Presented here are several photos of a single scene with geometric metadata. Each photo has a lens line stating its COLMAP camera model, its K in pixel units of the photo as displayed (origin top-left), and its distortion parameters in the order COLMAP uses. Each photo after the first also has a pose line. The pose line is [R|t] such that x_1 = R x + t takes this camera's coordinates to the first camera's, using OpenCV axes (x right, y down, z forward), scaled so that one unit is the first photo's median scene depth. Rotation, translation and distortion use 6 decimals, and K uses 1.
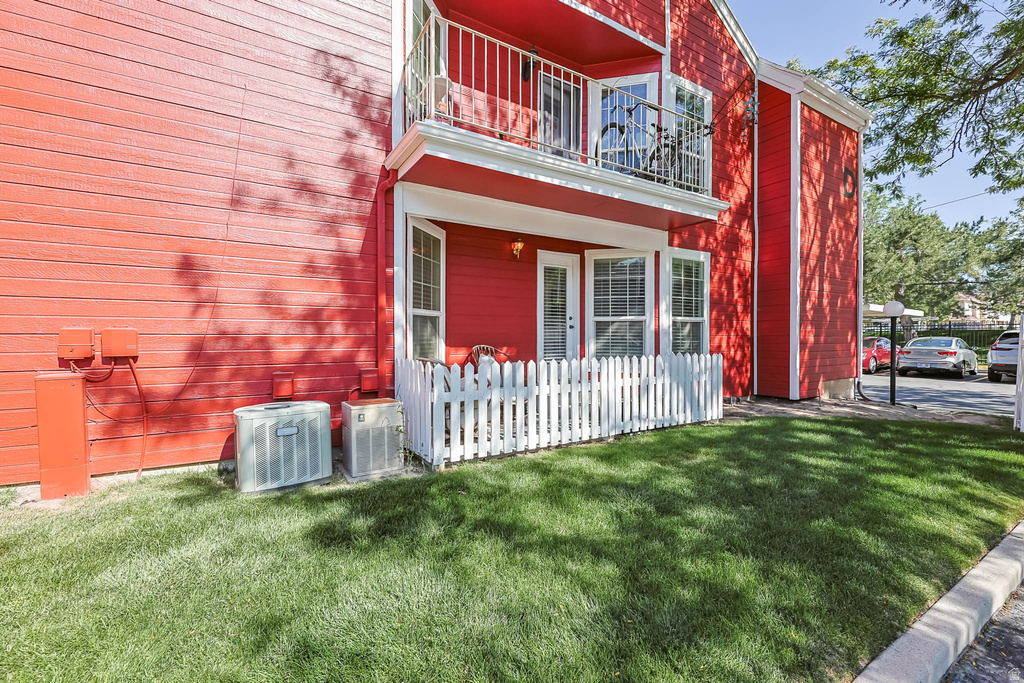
lens RADIAL K [[433.3, 0, 512.0], [0, 433.3, 341.5], [0, 0, 1]] dist [-0.004645, -0.000363]
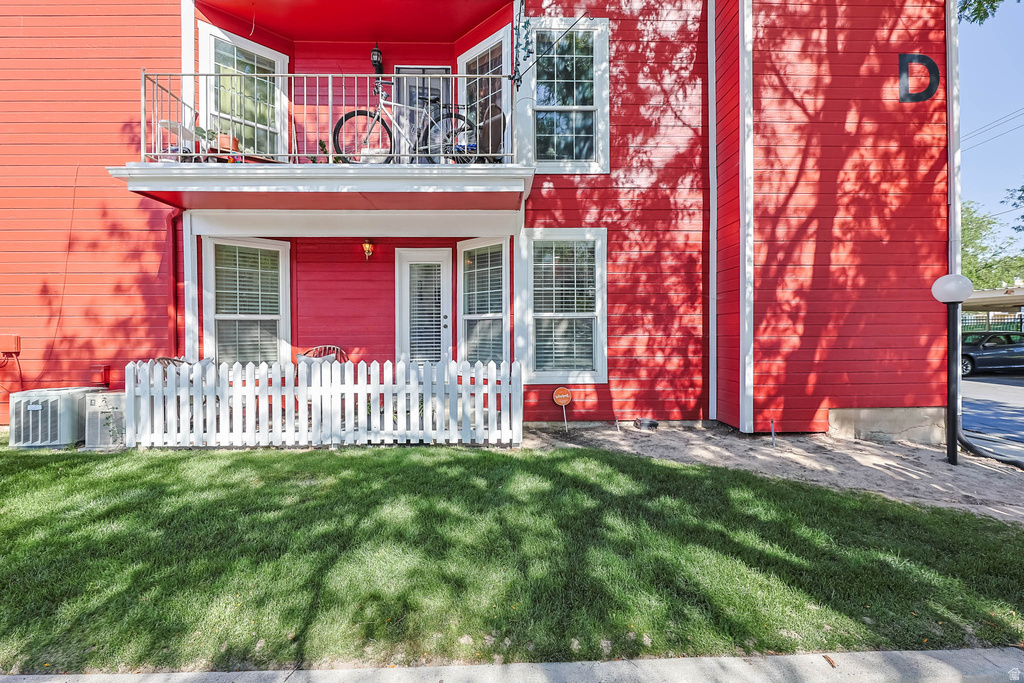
lens RADIAL K [[435.9, 0, 511.3], [0, 435.9, 335.0], [0, 0, 1]] dist [-0.001928, -0.000297]
pose [[0.867215, 0.000951, -0.497933, 0.756931], [-0.001922, 0.999997, -0.001436, -0.015186], [0.497931, 0.002202, 0.867214, 0.267046]]
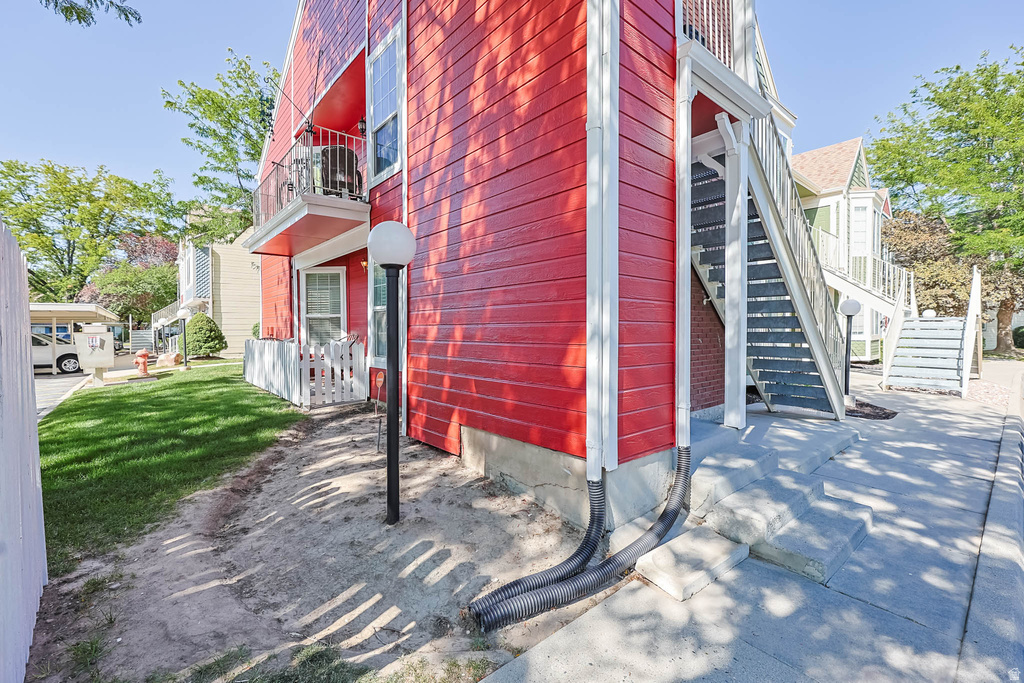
lens RADIAL K [[435.9, 0, 511.3], [0, 435.9, 335.0], [0, 0, 1]] dist [-0.001928, -0.000297]
pose [[0.157803, 0.019463, -0.987279, 1.403115], [0.002041, 0.999797, 0.020036, -0.013676], [0.987468, -0.005177, 0.157731, 1.164772]]
